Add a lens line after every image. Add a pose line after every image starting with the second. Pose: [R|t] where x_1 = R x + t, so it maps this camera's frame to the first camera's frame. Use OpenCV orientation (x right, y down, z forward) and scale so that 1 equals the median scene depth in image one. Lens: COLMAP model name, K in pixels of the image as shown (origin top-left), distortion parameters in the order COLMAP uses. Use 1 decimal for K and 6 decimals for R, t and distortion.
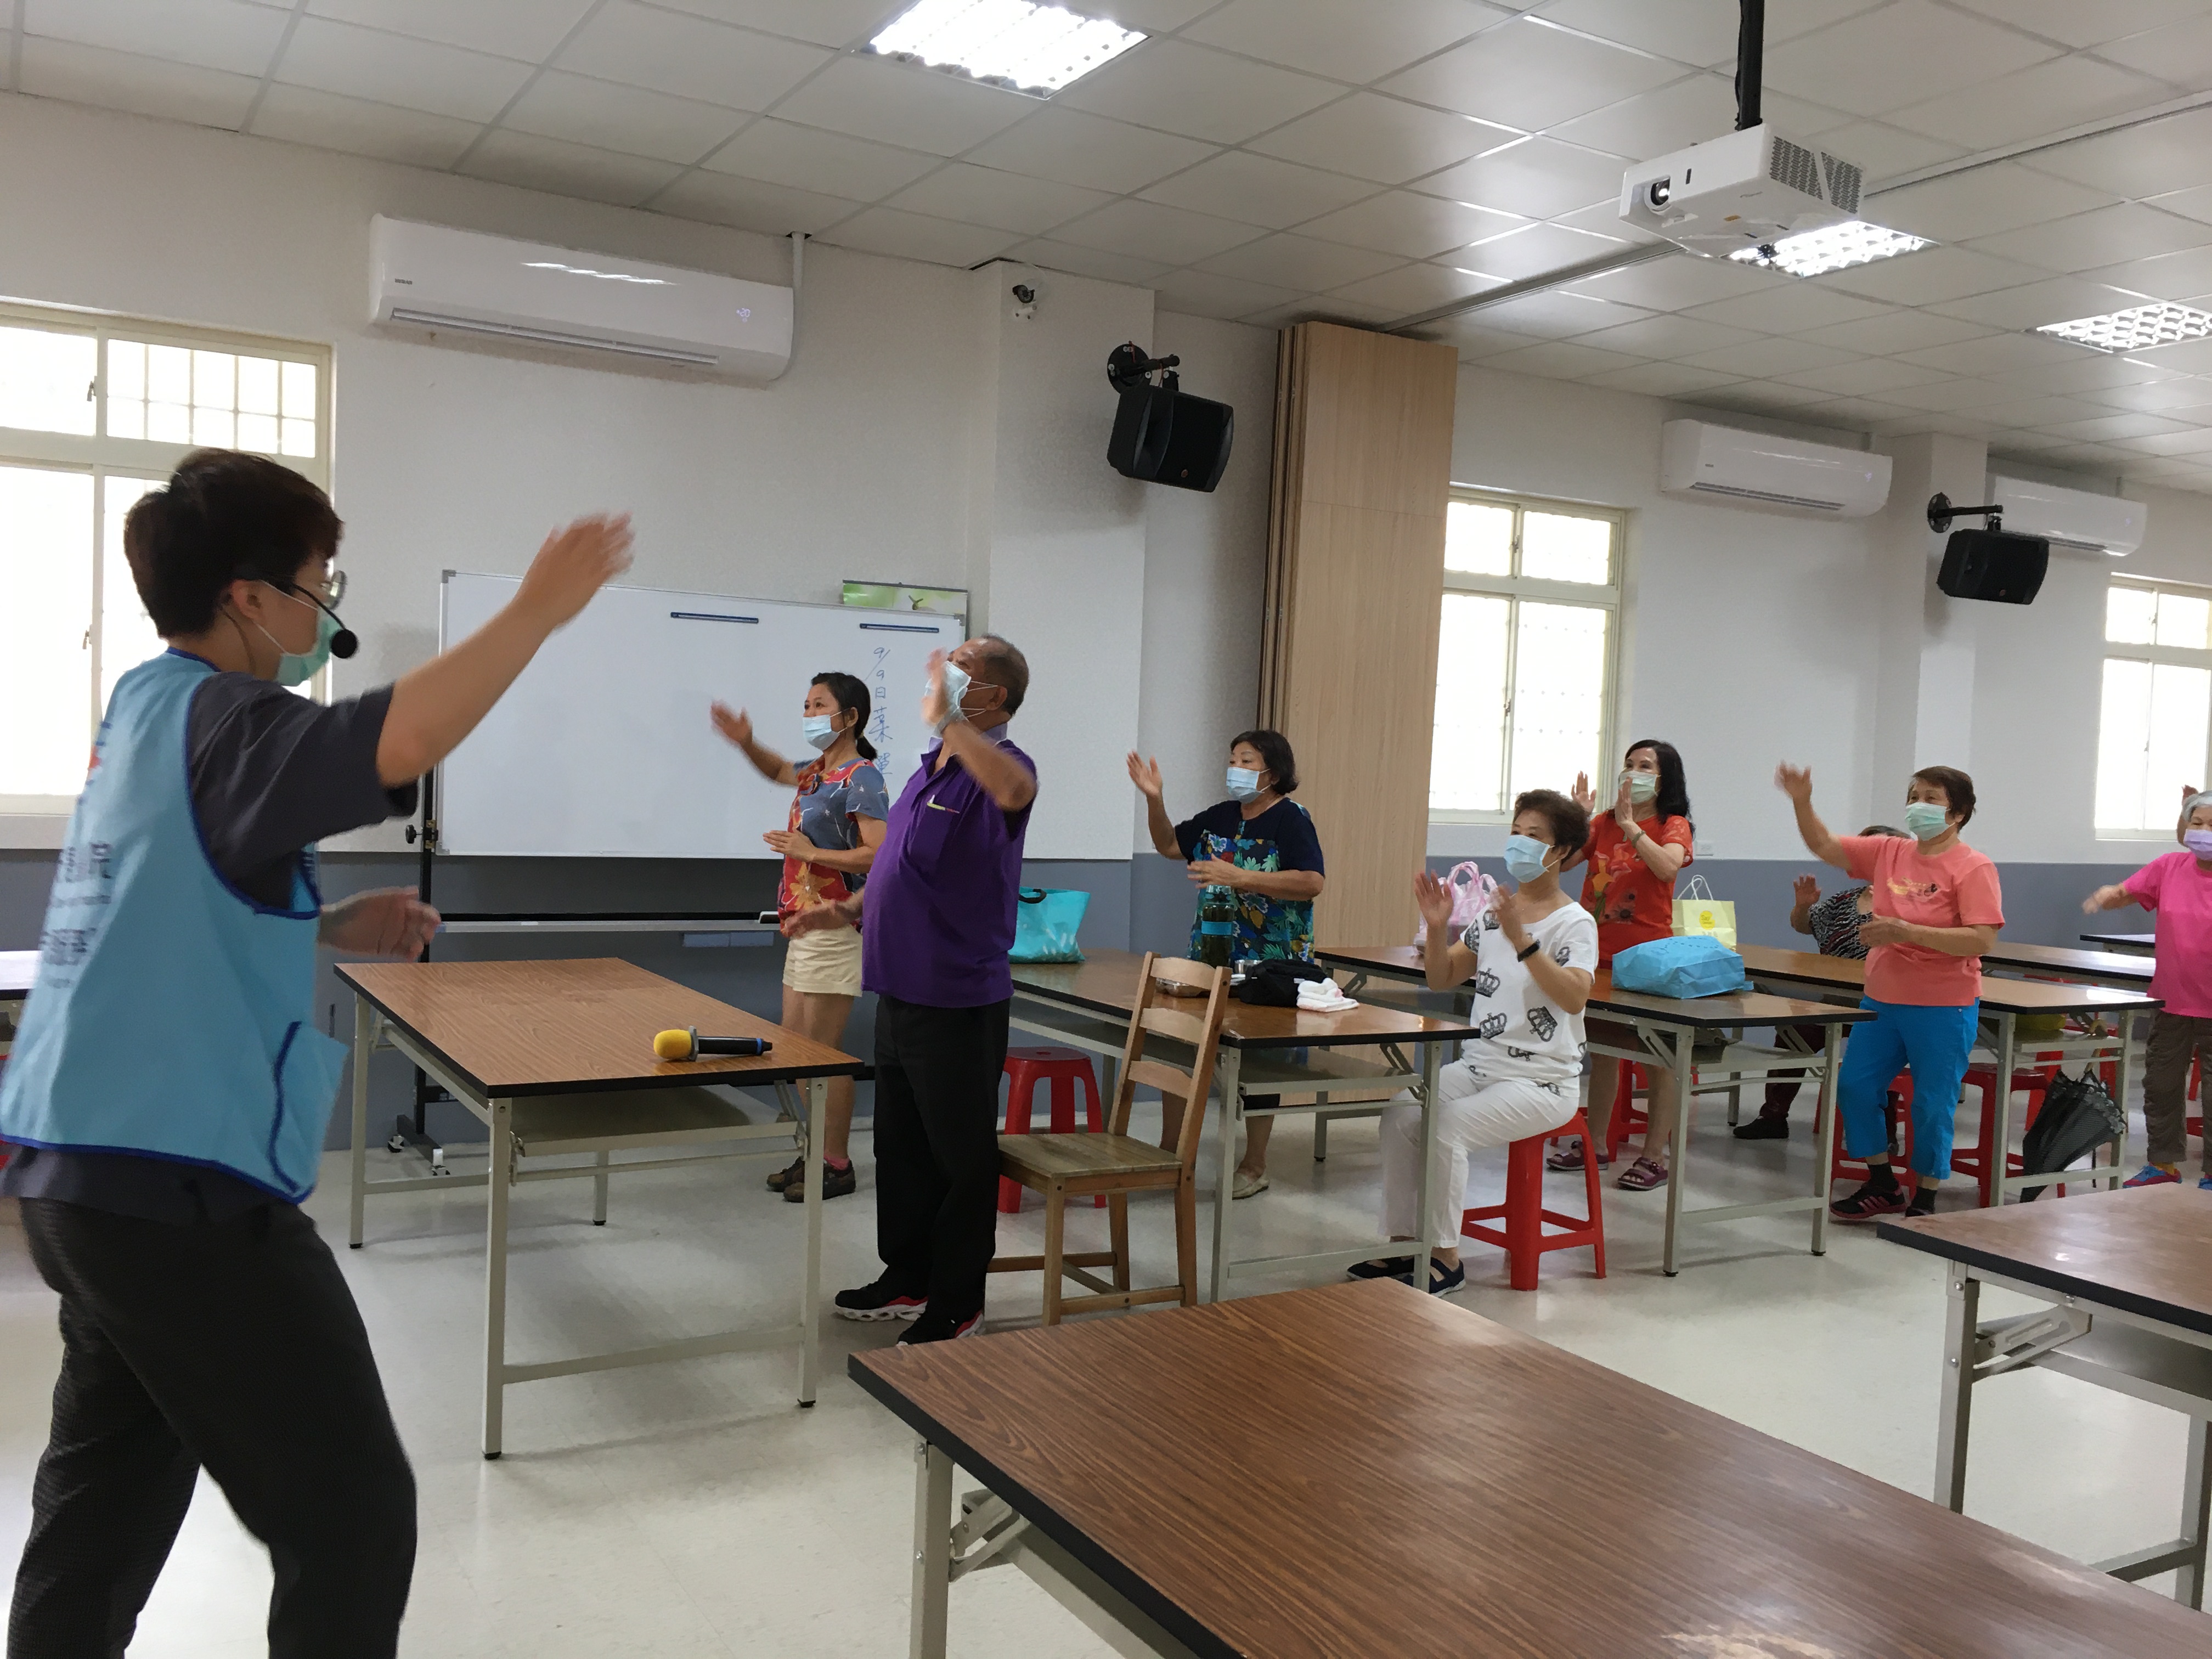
lens RADIAL K [[1882.6, 0, 1106.0], [0, 1882.6, 829.5], [0, 0, 1]] dist [-0.000574, 0.000143]
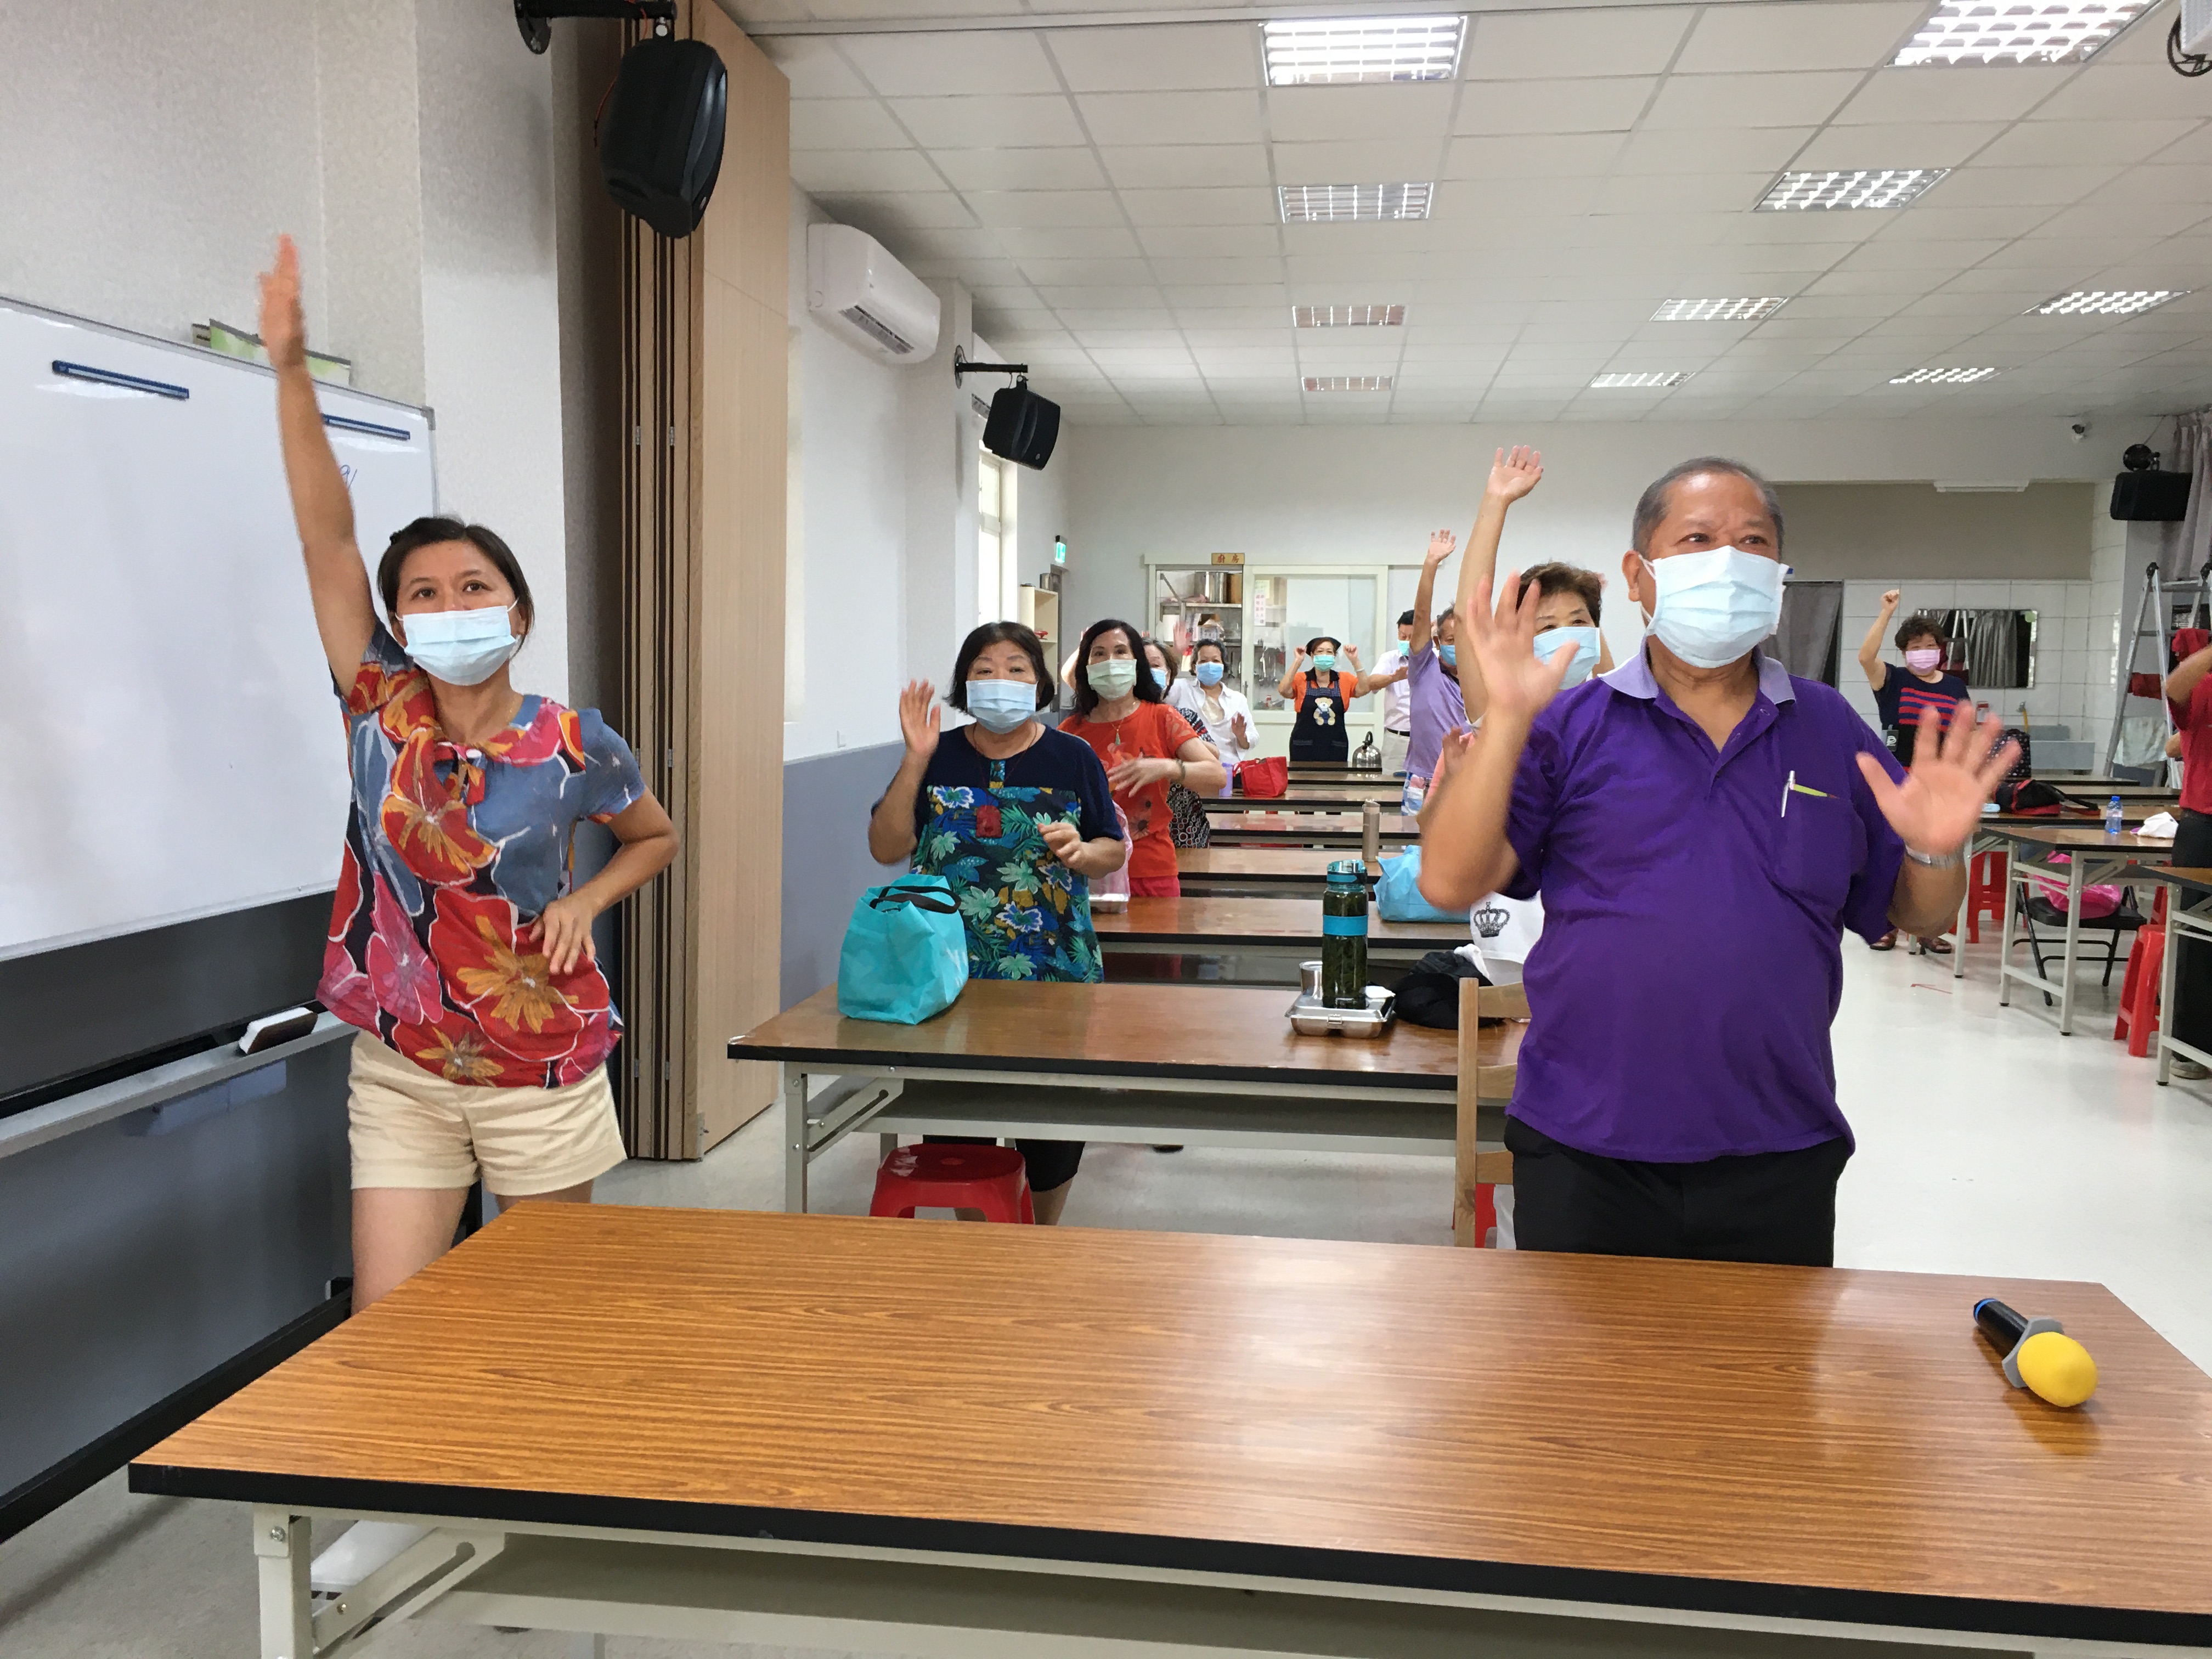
lens RADIAL K [[1882.6, 0, 1106.0], [0, 1882.6, 829.5], [0, 0, 1]] dist [-0.000574, 0.000143]
pose [[0.608976, -0.104108, 0.786327, -0.417149], [0.041917, 0.994188, 0.099165, -0.042745], [-0.792080, -0.027428, 0.609800, 0.545997]]
